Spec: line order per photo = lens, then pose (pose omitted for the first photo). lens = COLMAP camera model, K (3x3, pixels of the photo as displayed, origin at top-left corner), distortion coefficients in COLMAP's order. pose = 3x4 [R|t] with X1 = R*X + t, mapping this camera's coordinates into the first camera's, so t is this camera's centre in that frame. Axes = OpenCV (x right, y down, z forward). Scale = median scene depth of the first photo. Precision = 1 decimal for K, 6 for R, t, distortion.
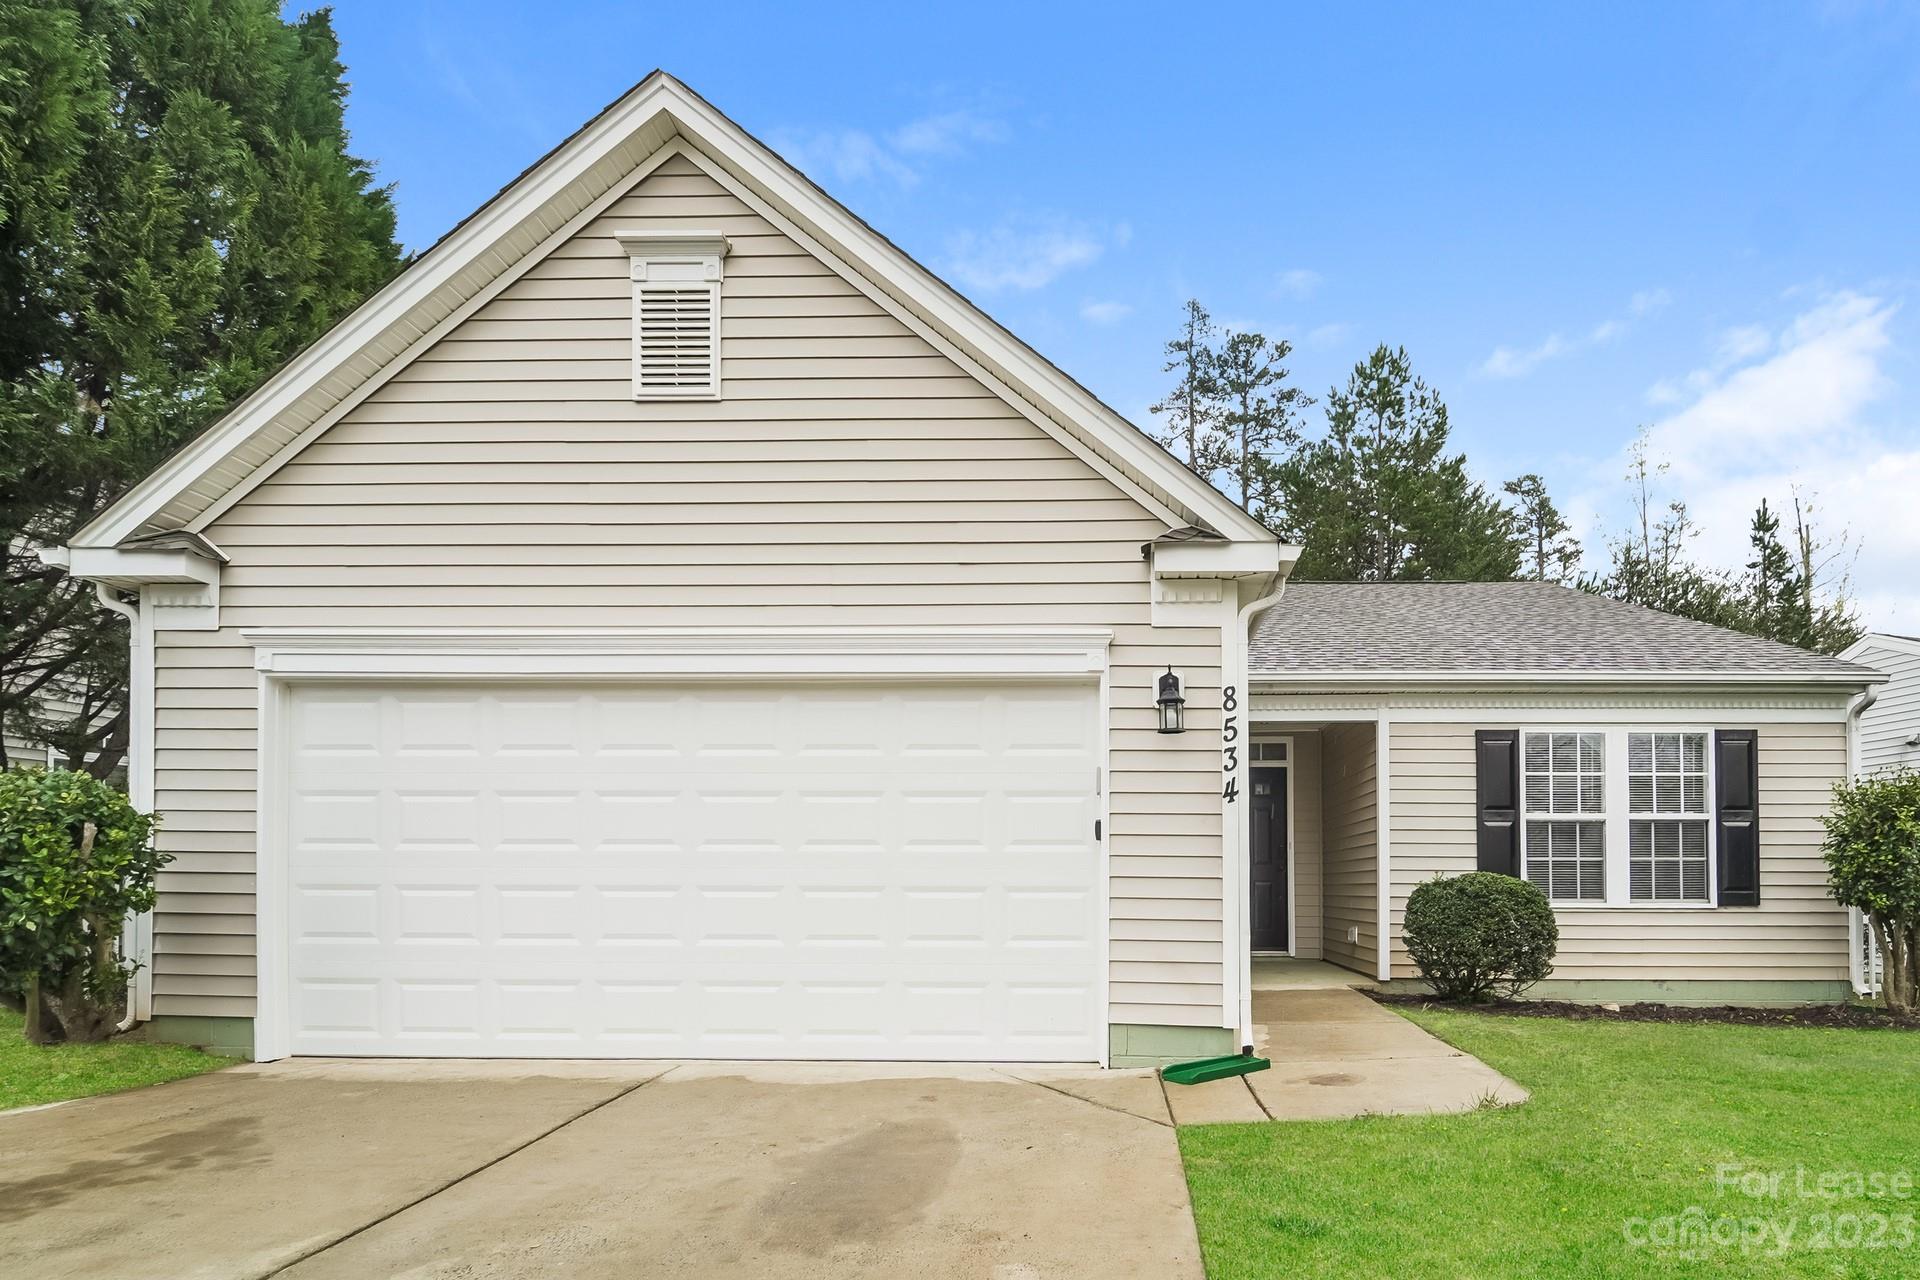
lens RADIAL K [[769.6, 0, 972.0], [0, 769.6, 649.2], [0, 0, 1]] dist [0.007984, -0.000078]
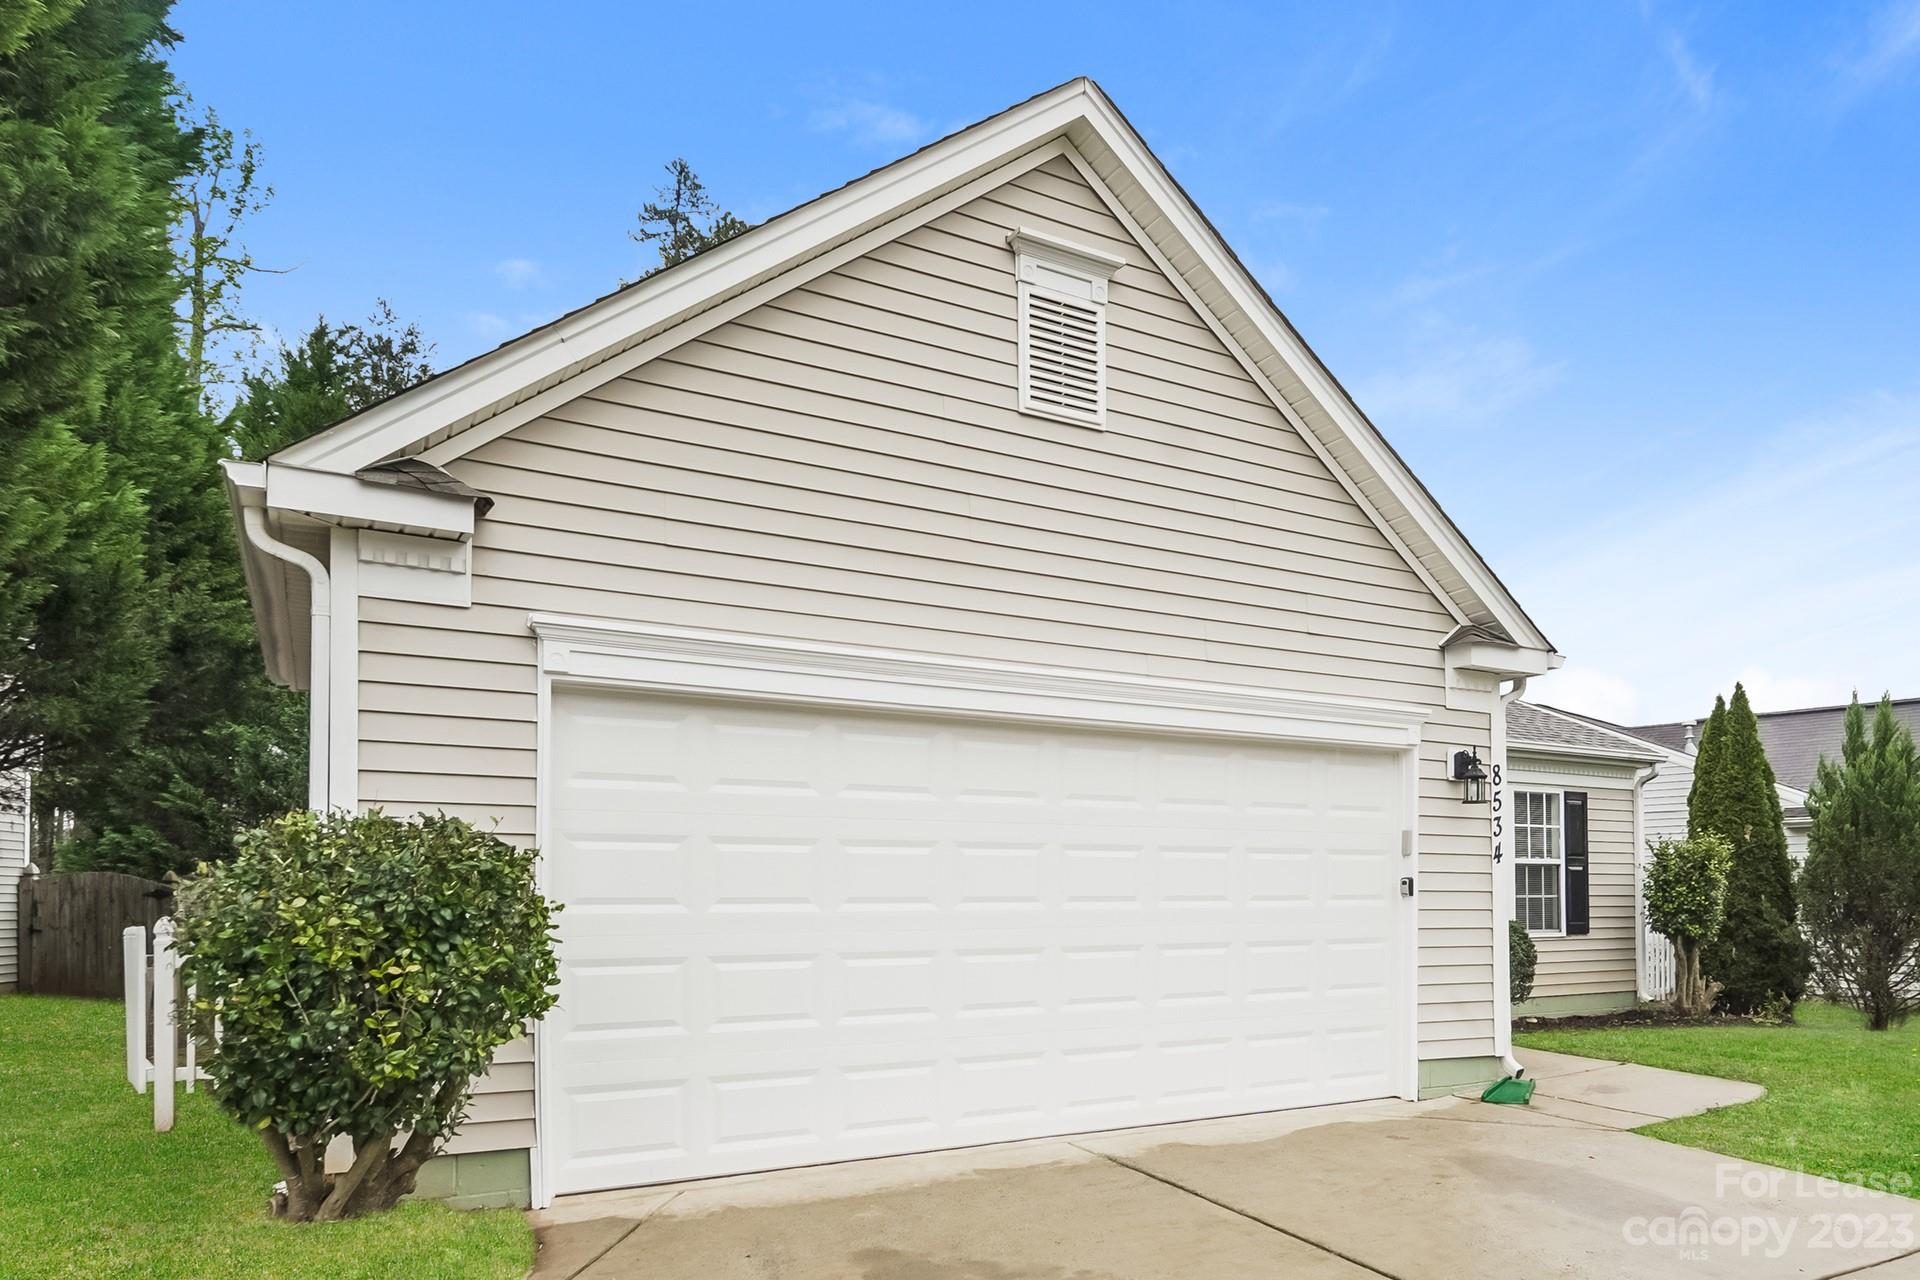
lens RADIAL K [[972.7, 0, 960.4], [0, 972.7, 589.5], [0, 0, 1]] dist [0.022298, 0.000524]
pose [[0.897785, 0.121879, 0.423235, -0.950620], [-0.110740, 0.992544, -0.050916, -0.045258], [-0.426286, -0.001157, 0.904588, -0.017612]]
